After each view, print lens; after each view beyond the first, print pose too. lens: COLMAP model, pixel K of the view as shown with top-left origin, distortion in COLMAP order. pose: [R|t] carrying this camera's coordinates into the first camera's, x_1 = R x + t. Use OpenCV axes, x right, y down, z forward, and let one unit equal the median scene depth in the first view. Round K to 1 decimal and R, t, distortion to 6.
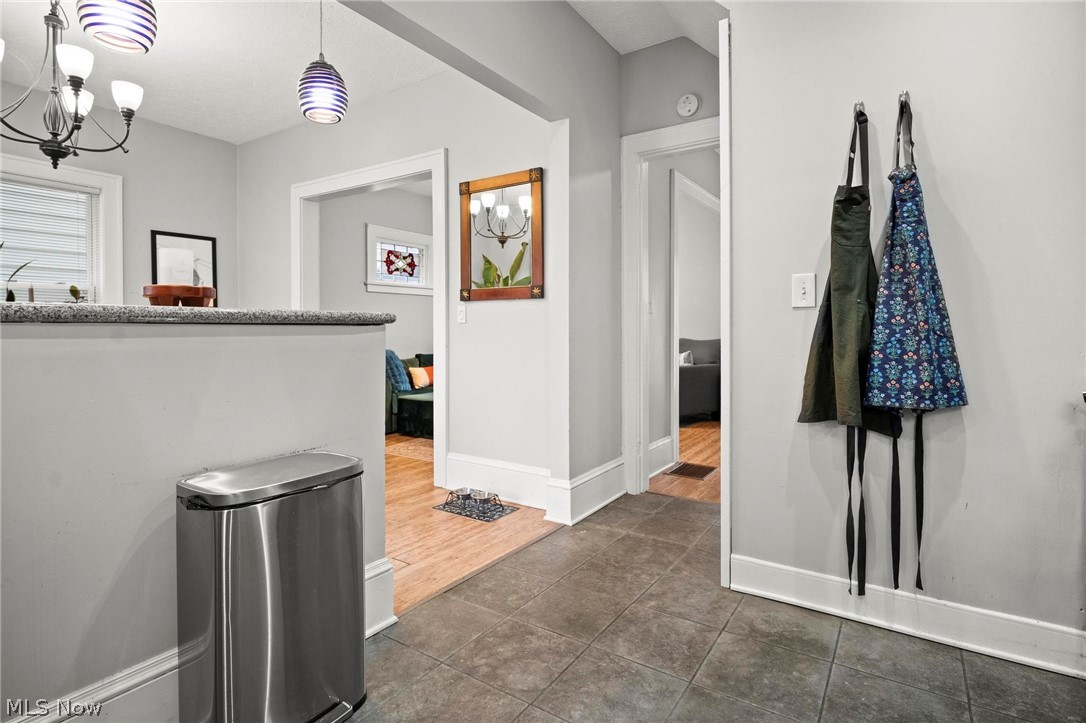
lens RADIAL K [[551.0, 0, 535.4], [0, 551.0, 332.5], [0, 0, 1]] dist [0.003841, 0.003205]
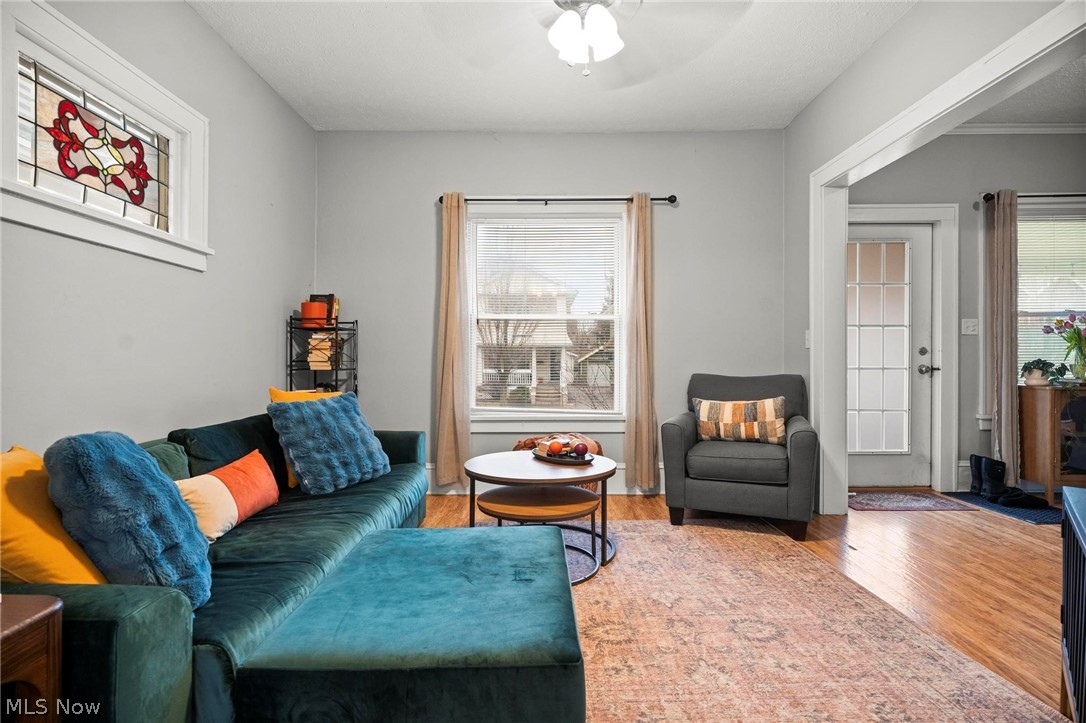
lens RADIAL K [[551.0, 0, 540.0], [0, 551.0, 357.9], [0, 0, 1]] dist [0.003841, 0.003205]
pose [[0.829119, 0.005286, 0.559047, -0.293676], [0.002723, 0.999905, -0.013492, 0.000104], [-0.559065, 0.012709, 0.829026, 0.804231]]
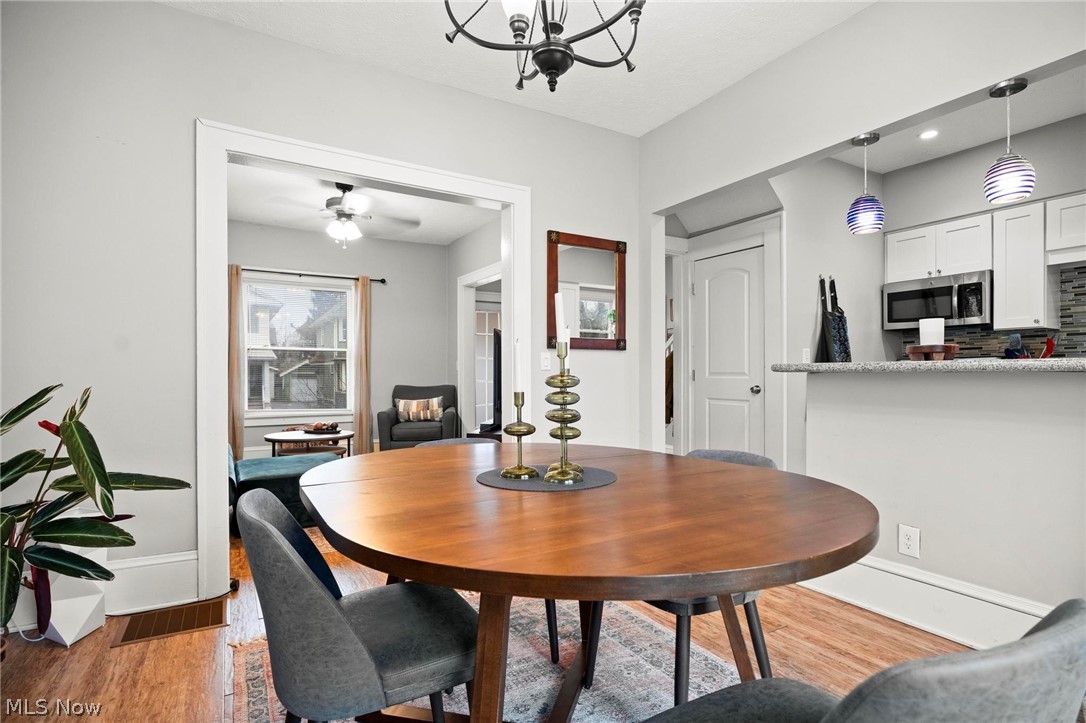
lens RADIAL K [[551.0, 0, 549.2], [0, 551.0, 372.4], [0, 0, 1]] dist [0.003841, 0.003205]
pose [[0.427548, 0.005732, 0.903975, -0.739795], [0.006915, 0.999930, -0.009610, -0.002593], [-0.903966, 0.010359, 0.427478, 0.409463]]
